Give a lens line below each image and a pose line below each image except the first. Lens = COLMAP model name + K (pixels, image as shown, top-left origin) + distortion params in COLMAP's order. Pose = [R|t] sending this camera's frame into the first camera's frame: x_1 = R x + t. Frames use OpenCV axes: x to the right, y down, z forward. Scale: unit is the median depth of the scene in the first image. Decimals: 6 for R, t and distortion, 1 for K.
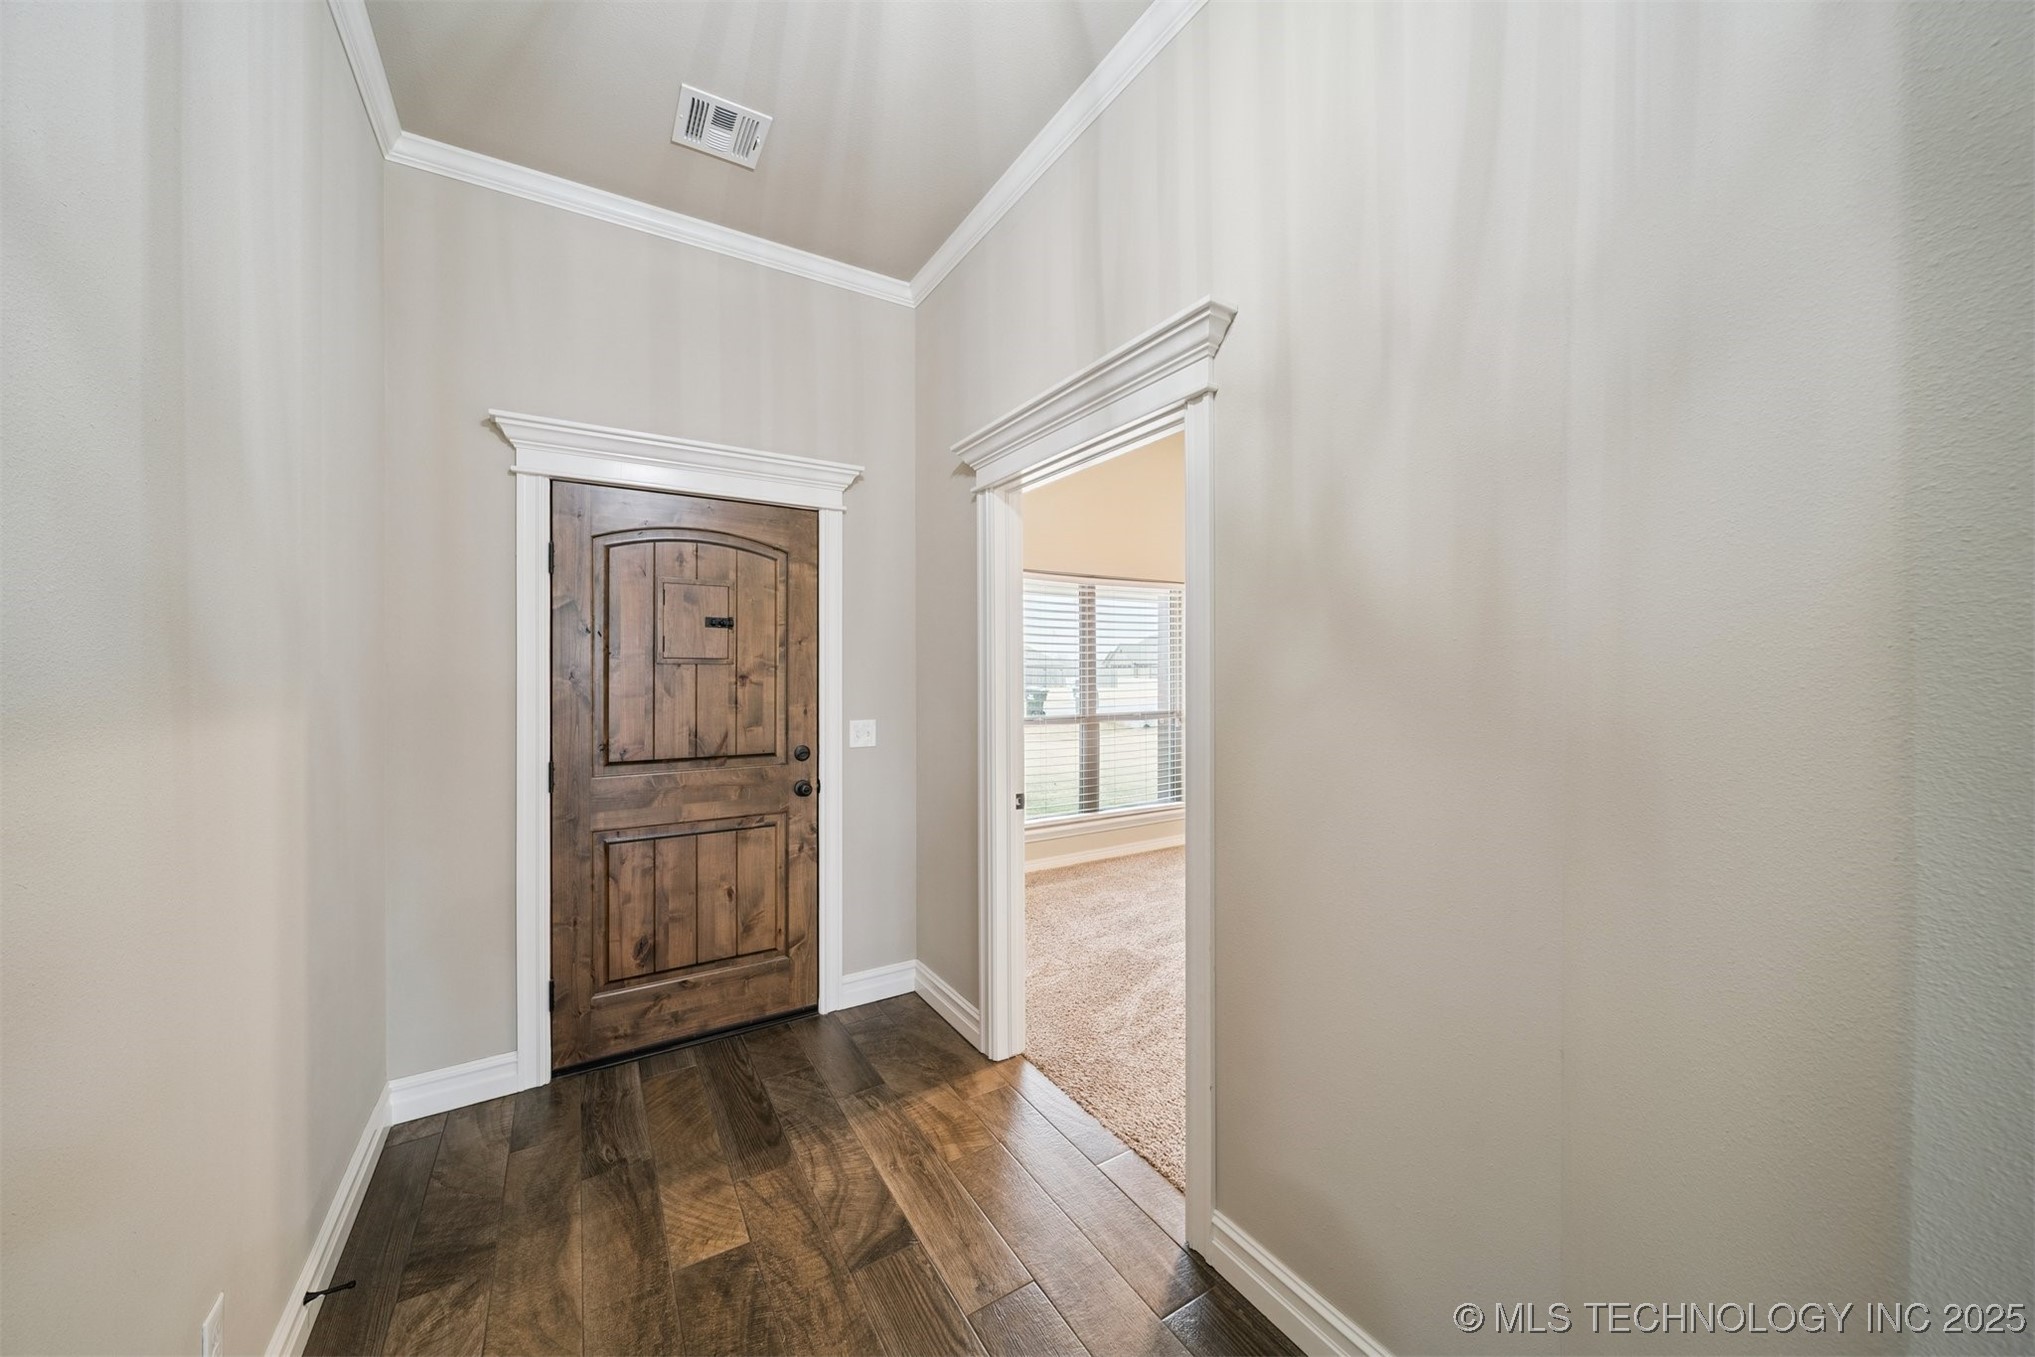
lens RADIAL K [[717.7, 0, 1005.7], [0, 717.7, 668.6], [0, 0, 1]] dist [-0.001463, -0.000237]
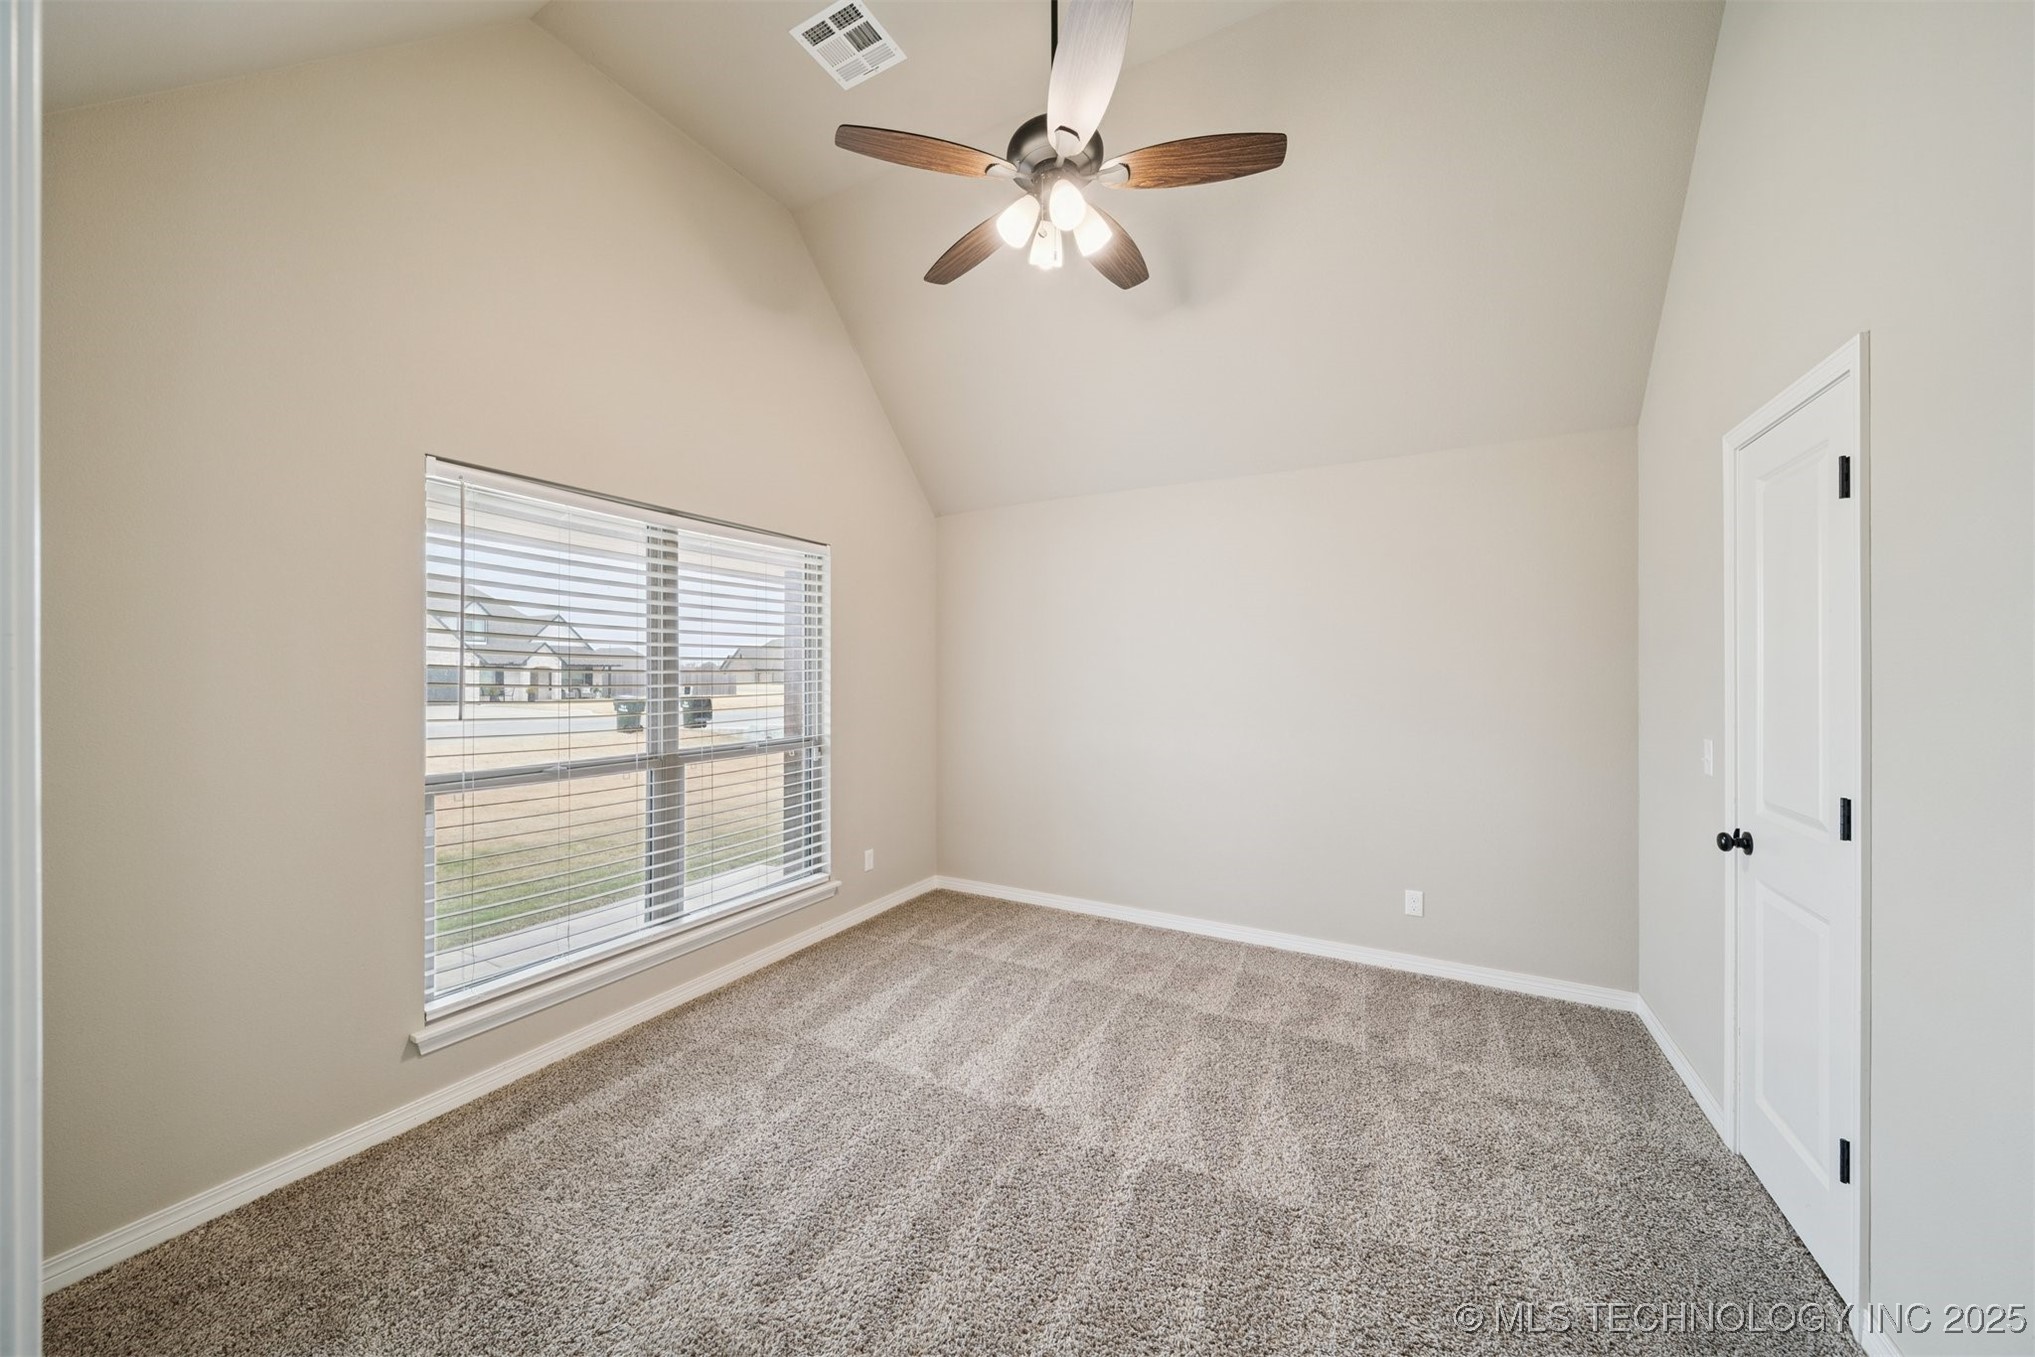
lens RADIAL K [[717.7, 0, 999.3], [0, 717.7, 672.5], [0, 0, 1]] dist [-0.001463, -0.000237]
pose [[0.875808, 0.004325, 0.482640, 0.073084], [-0.002945, 0.999989, -0.003617, 0.001569], [-0.482651, 0.001746, 0.875811, 0.367119]]
